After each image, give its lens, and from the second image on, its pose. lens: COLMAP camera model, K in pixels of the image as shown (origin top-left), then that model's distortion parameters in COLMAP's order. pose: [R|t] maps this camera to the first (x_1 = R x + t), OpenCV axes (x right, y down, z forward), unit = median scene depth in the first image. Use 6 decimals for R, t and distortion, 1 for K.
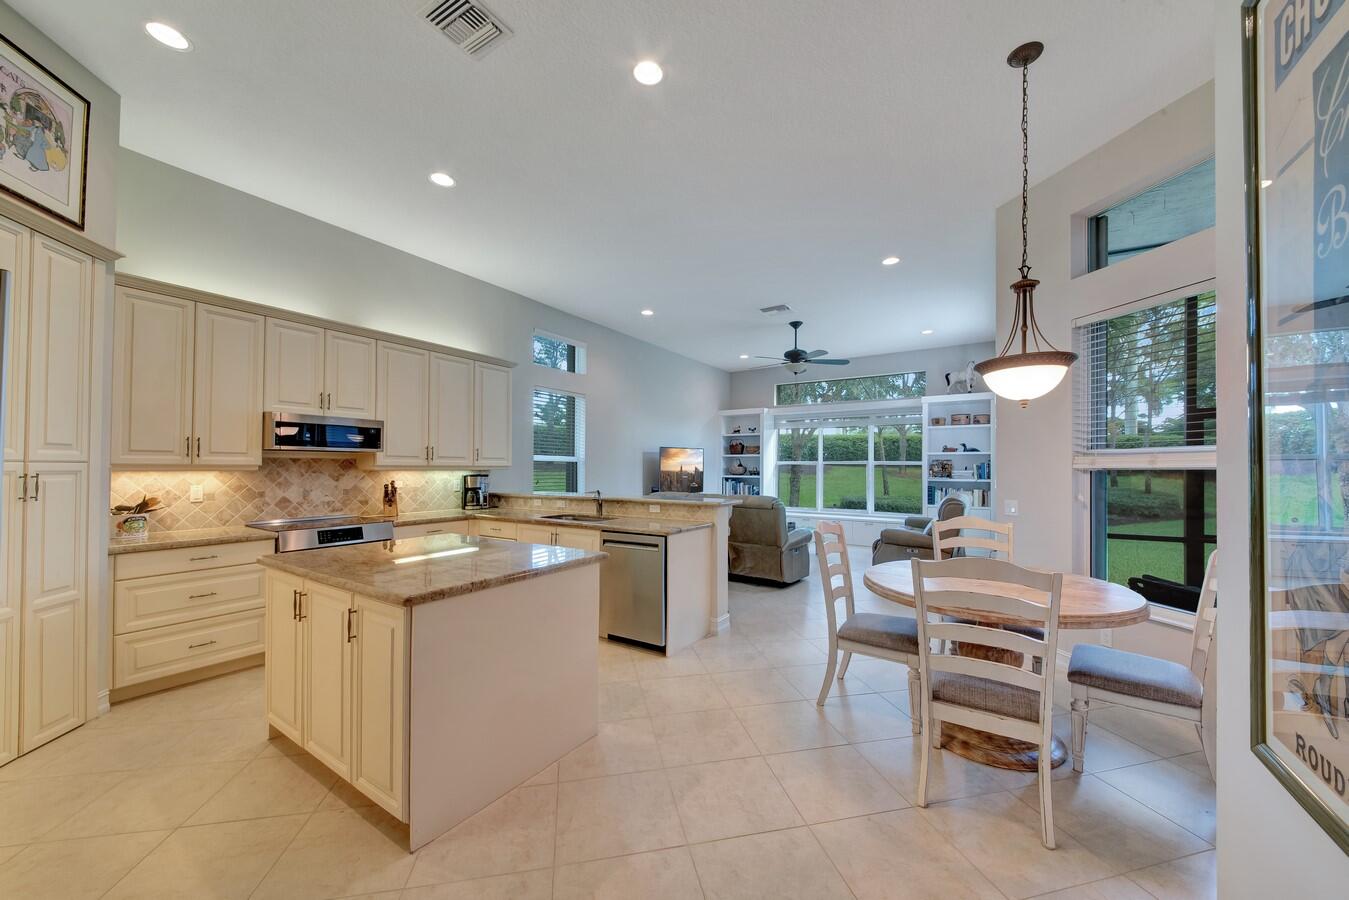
lens RADIAL K [[493.3, 0, 694.1], [0, 493.3, 461.8], [0, 0, 1]] dist [-0.000658, -0.003849]
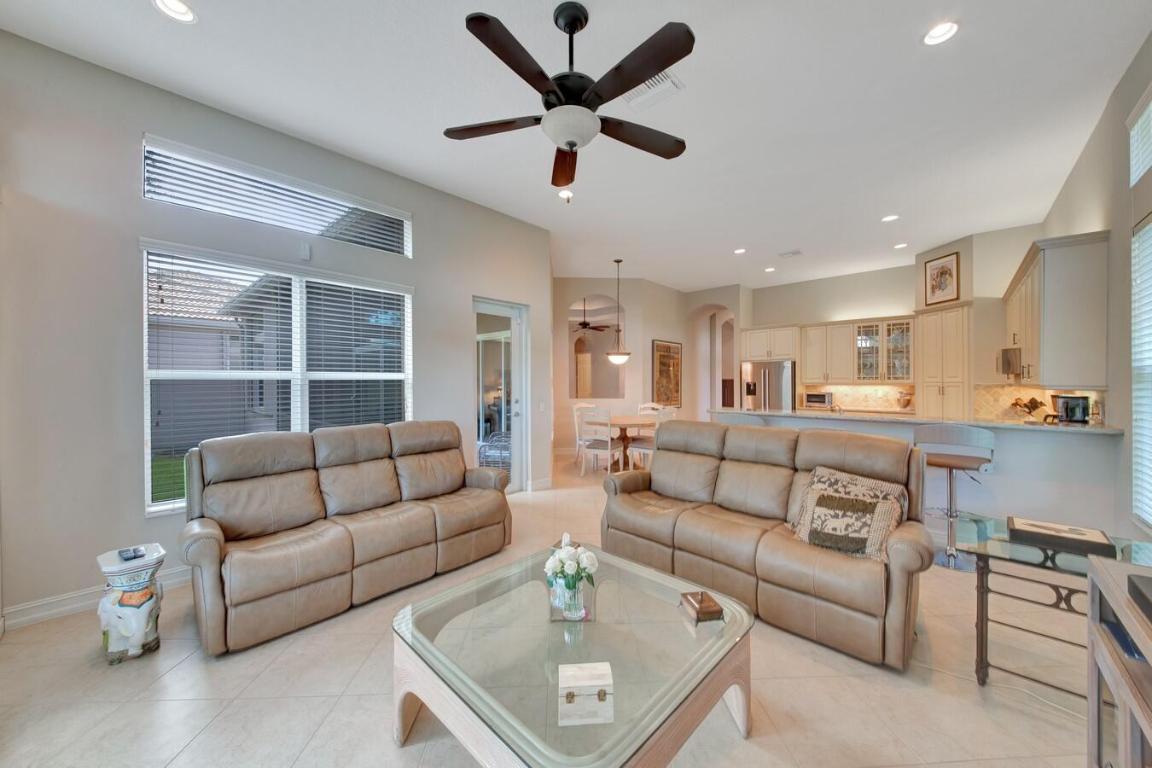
lens RADIAL K [[435.4, 0, 576.0], [0, 435.4, 384.0], [0, 0, 1]] dist [-0.000121, -0.000092]
pose [[-0.976187, 0.002590, 0.216917, 0.208566], [0.001731, 0.999990, -0.004150, 0.008673], [-0.216926, -0.003676, -0.976181, 2.439238]]
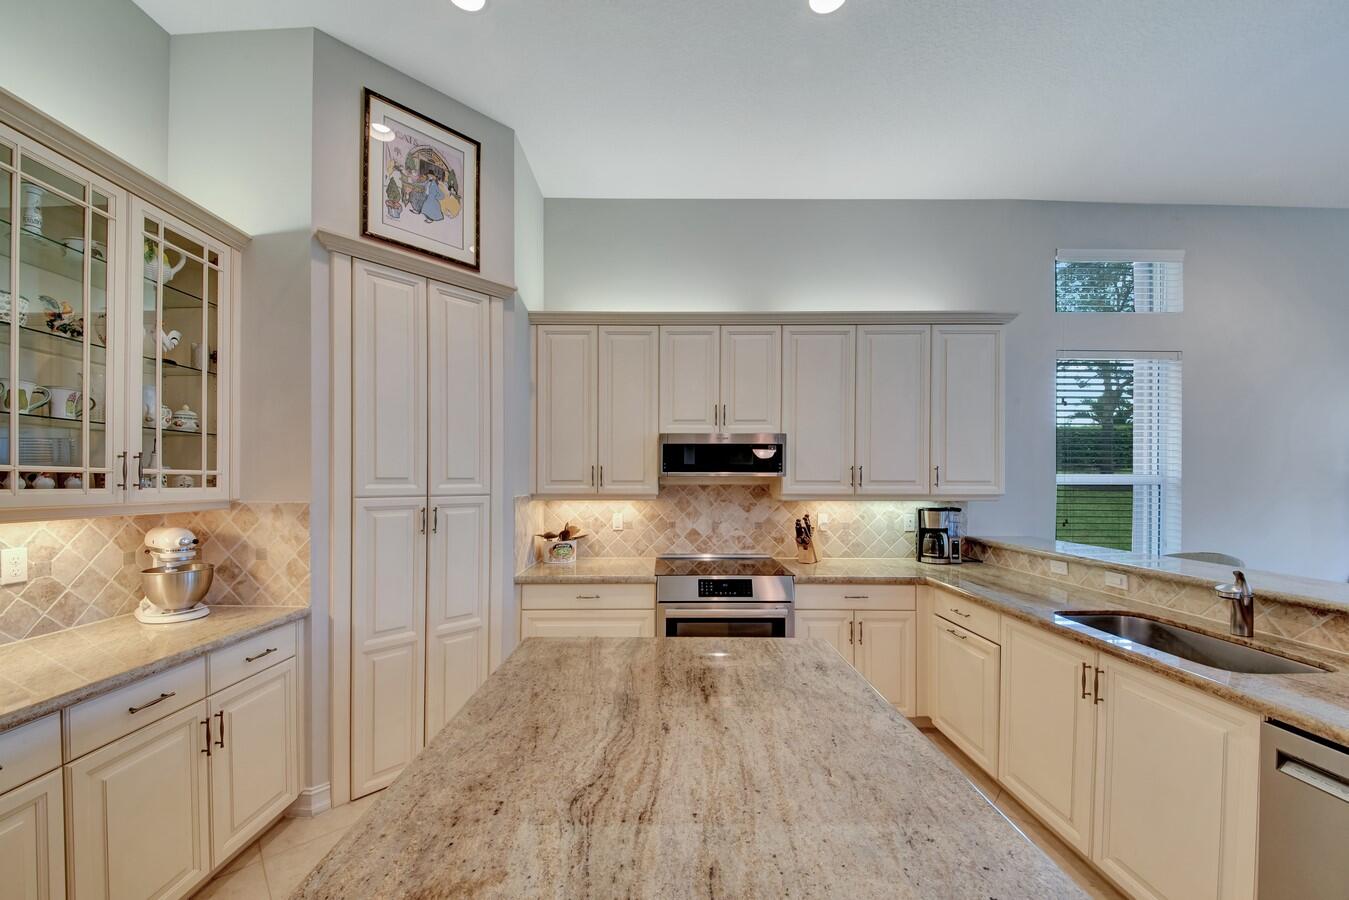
lens RADIAL K [[497.2, 0, 656.0], [0, 497.2, 481.1], [0, 0, 1]] dist [0.017764, -0.022694]
pose [[0.498968, 0.003762, -0.866612, -0.093110], [0.007274, 0.999937, 0.008529, -0.022309], [0.866590, -0.010559, 0.498909, 0.497298]]
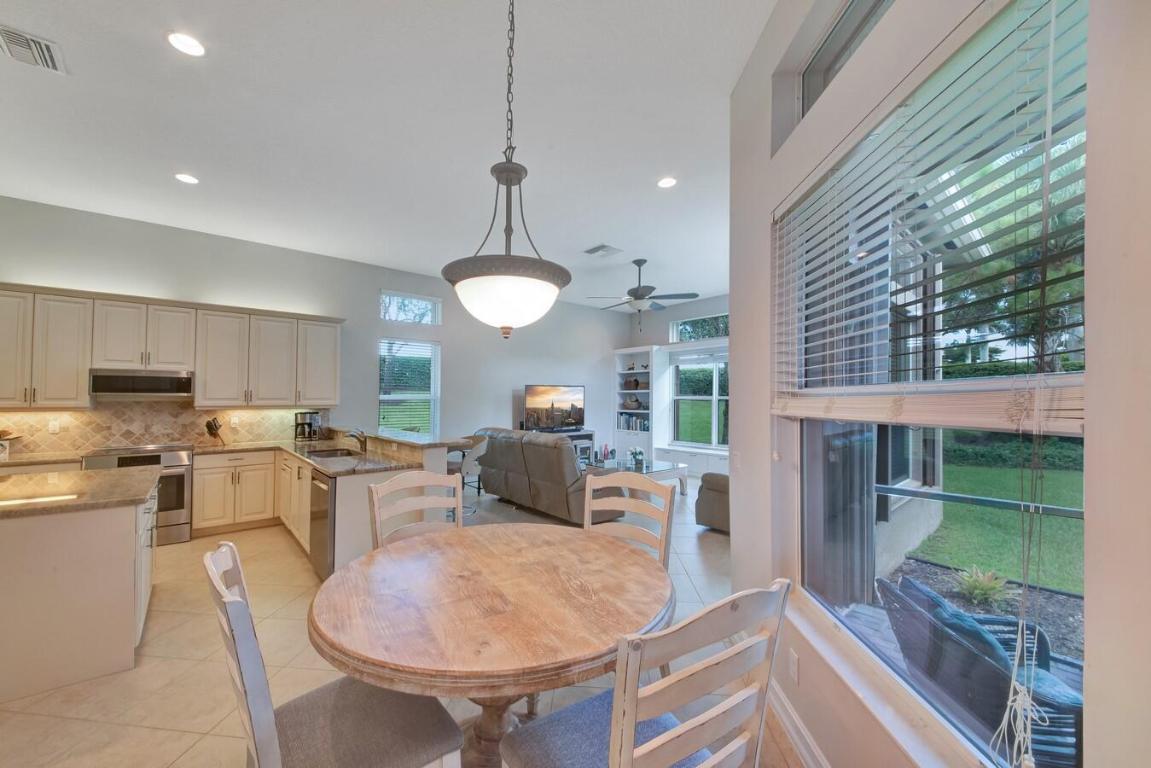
lens RADIAL K [[414.7, 0, 553.4], [0, 414.7, 384.1], [0, 0, 1]] dist [0.000532, -0.006284]
pose [[0.945175, -0.014749, -0.326232, 0.647876], [0.006482, 0.999630, -0.026415, -0.016883], [0.326501, 0.022852, 0.944921, 0.307162]]
